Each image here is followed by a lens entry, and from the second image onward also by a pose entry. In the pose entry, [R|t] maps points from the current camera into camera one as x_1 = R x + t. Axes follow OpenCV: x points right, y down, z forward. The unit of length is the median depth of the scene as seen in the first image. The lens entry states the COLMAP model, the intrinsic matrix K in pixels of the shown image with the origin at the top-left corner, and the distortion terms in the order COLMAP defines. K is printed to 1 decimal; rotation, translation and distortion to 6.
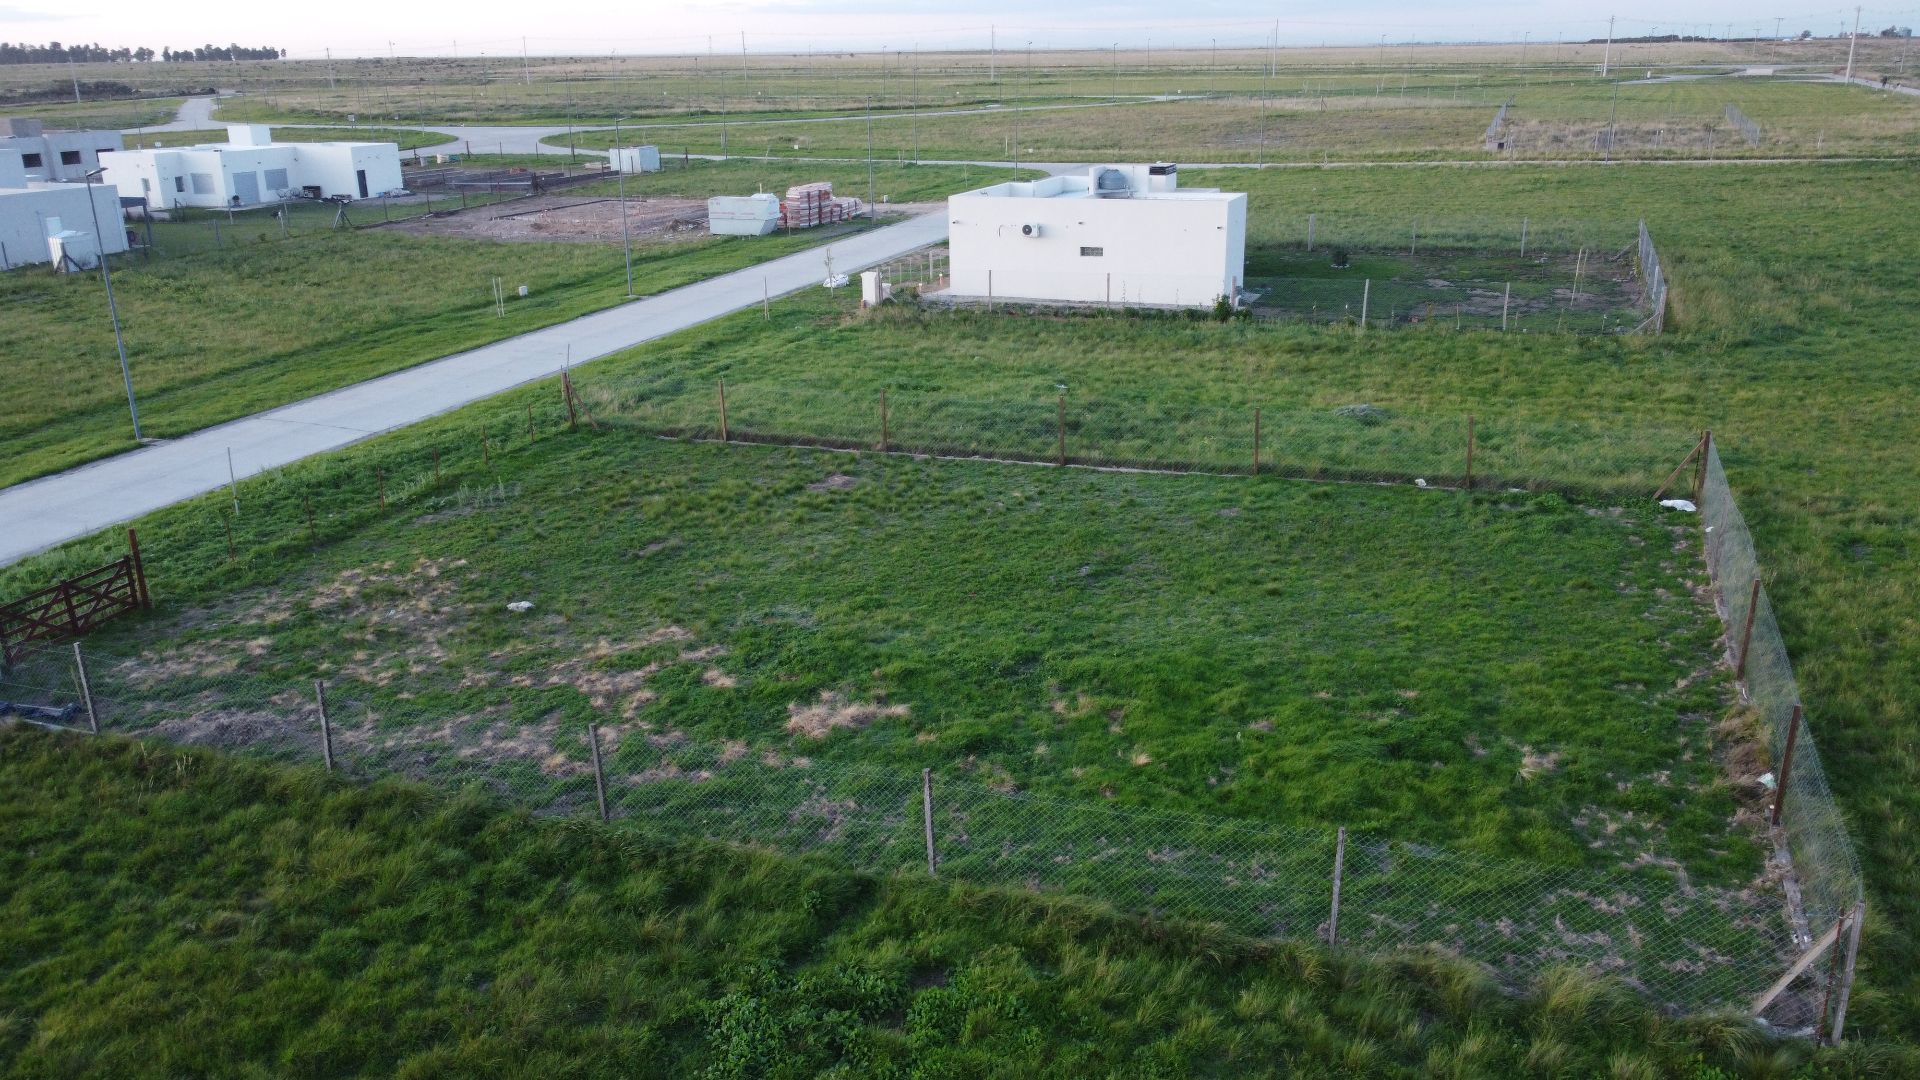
lens RADIAL K [[1449.7, 0, 955.5], [0, 1449.7, 544.6], [0, 0, 1]] dist [0.002466, -0.003236]
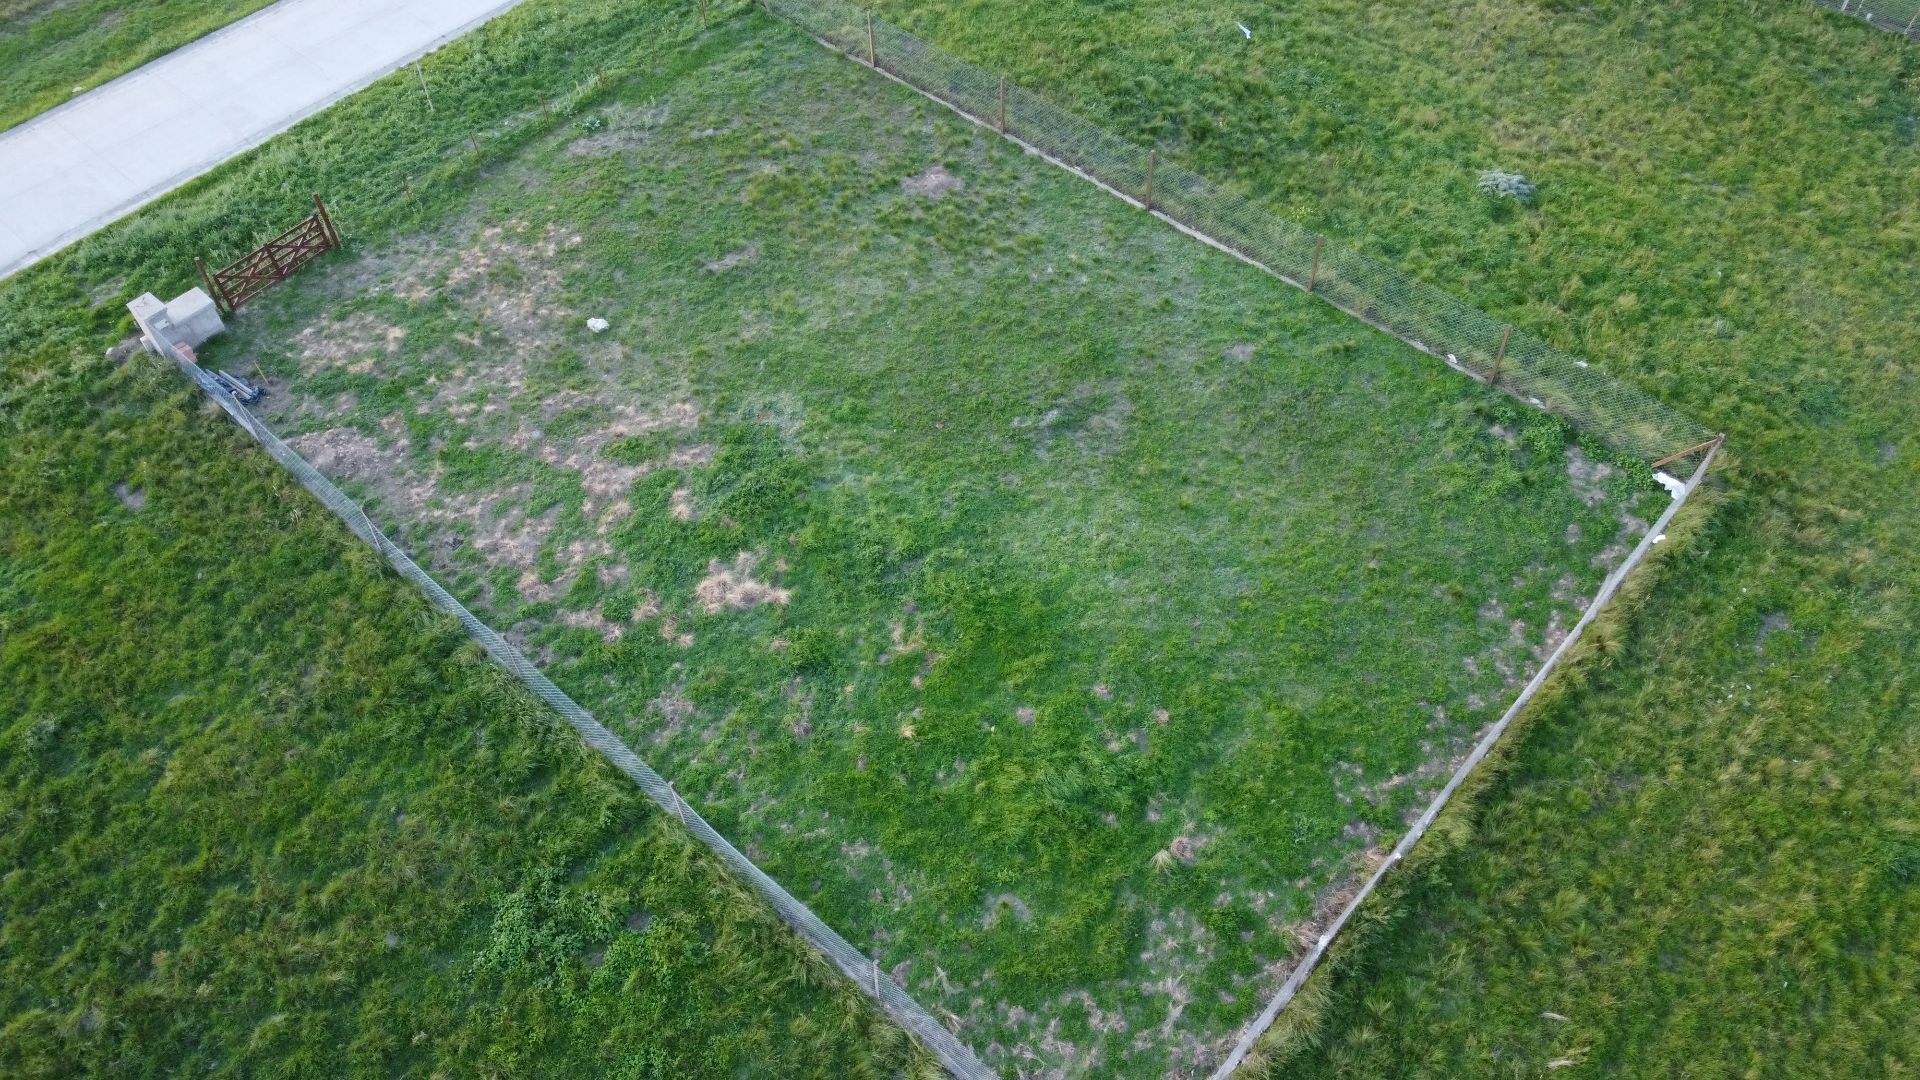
lens RADIAL K [[1449.7, 0, 955.5], [0, 1449.7, 544.6], [0, 0, 1]] dist [0.002466, -0.003236]
pose [[0.936390, 0.277865, -0.214394, 0.298929], [-0.115291, 0.820515, 0.559878, -0.536779], [0.331484, -0.499546, 0.800357, 0.046081]]
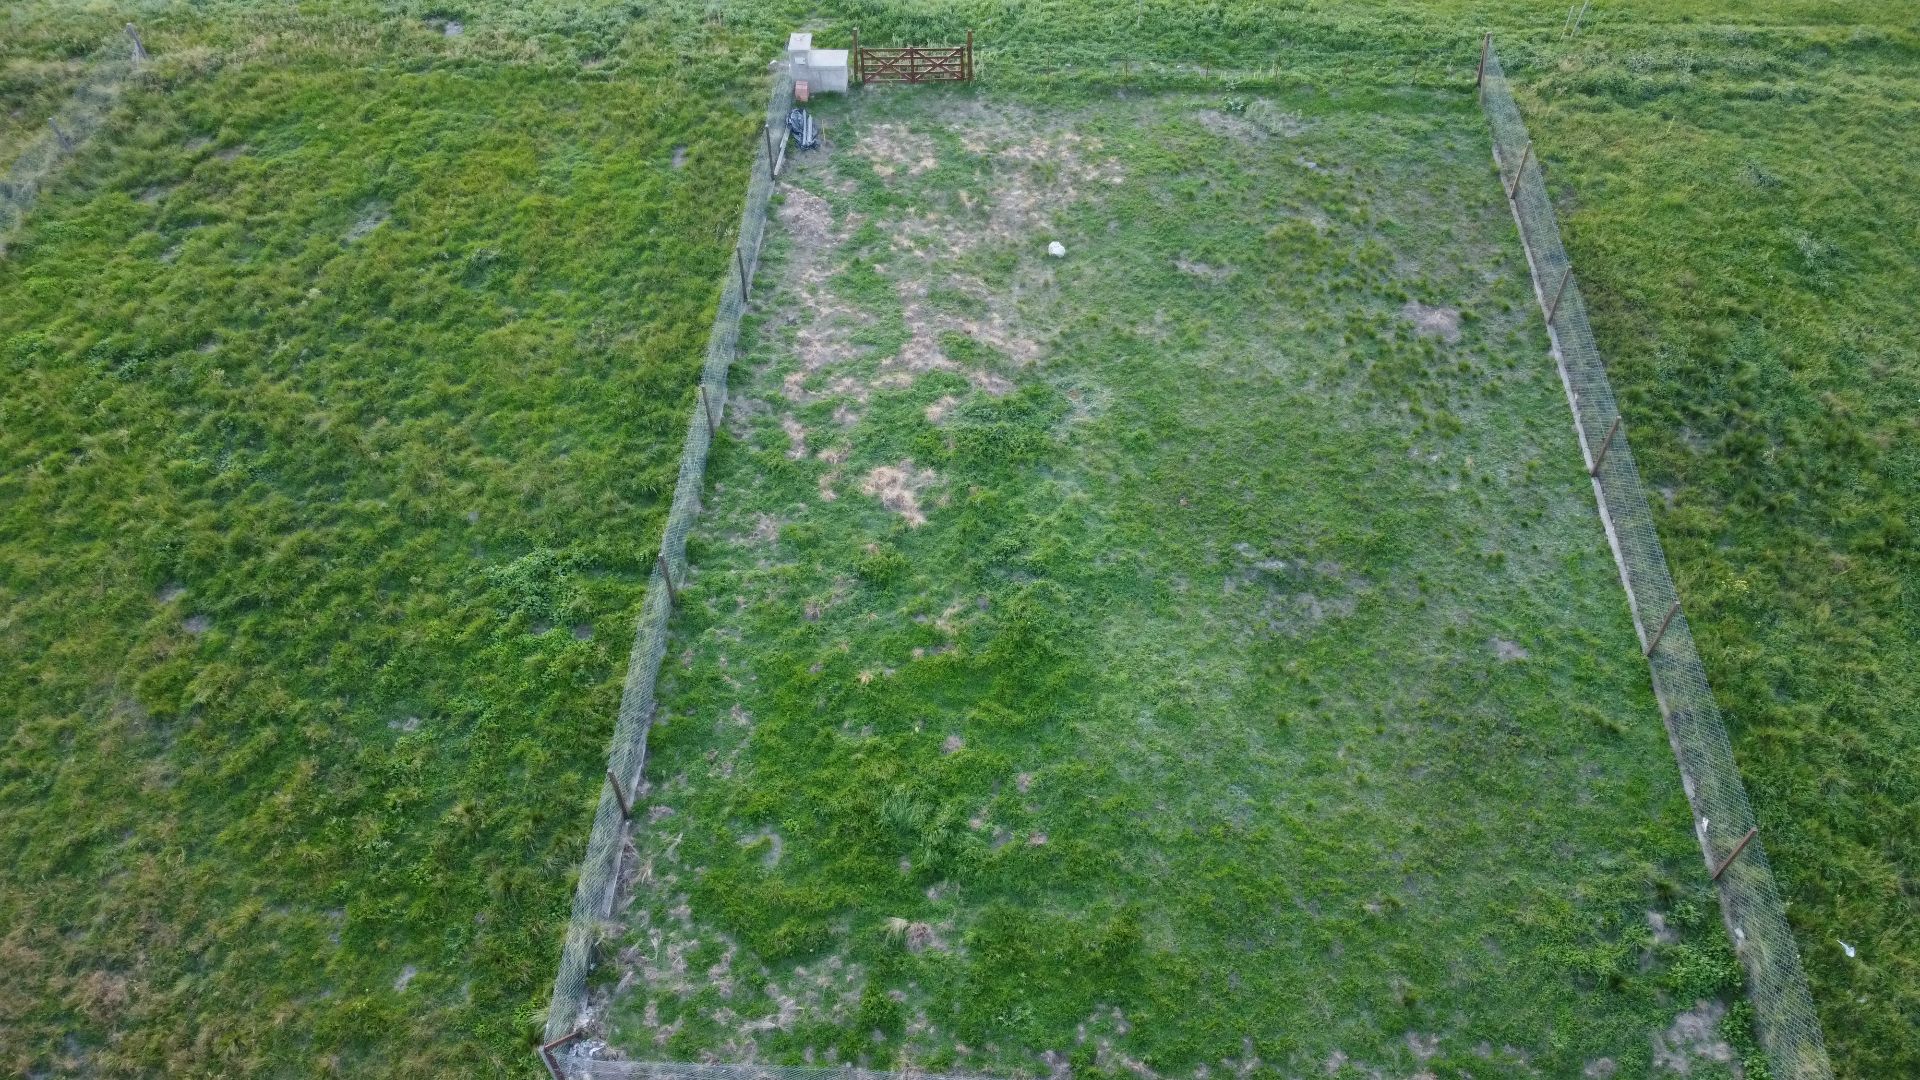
lens RADIAL K [[1449.7, 0, 955.5], [0, 1449.7, 544.6], [0, 0, 1]] dist [0.002466, -0.003236]
pose [[0.319066, 0.746245, -0.584222, 0.634904], [-0.298207, 0.664182, 0.685518, -0.657772], [0.899594, -0.044507, 0.434454, 0.370287]]
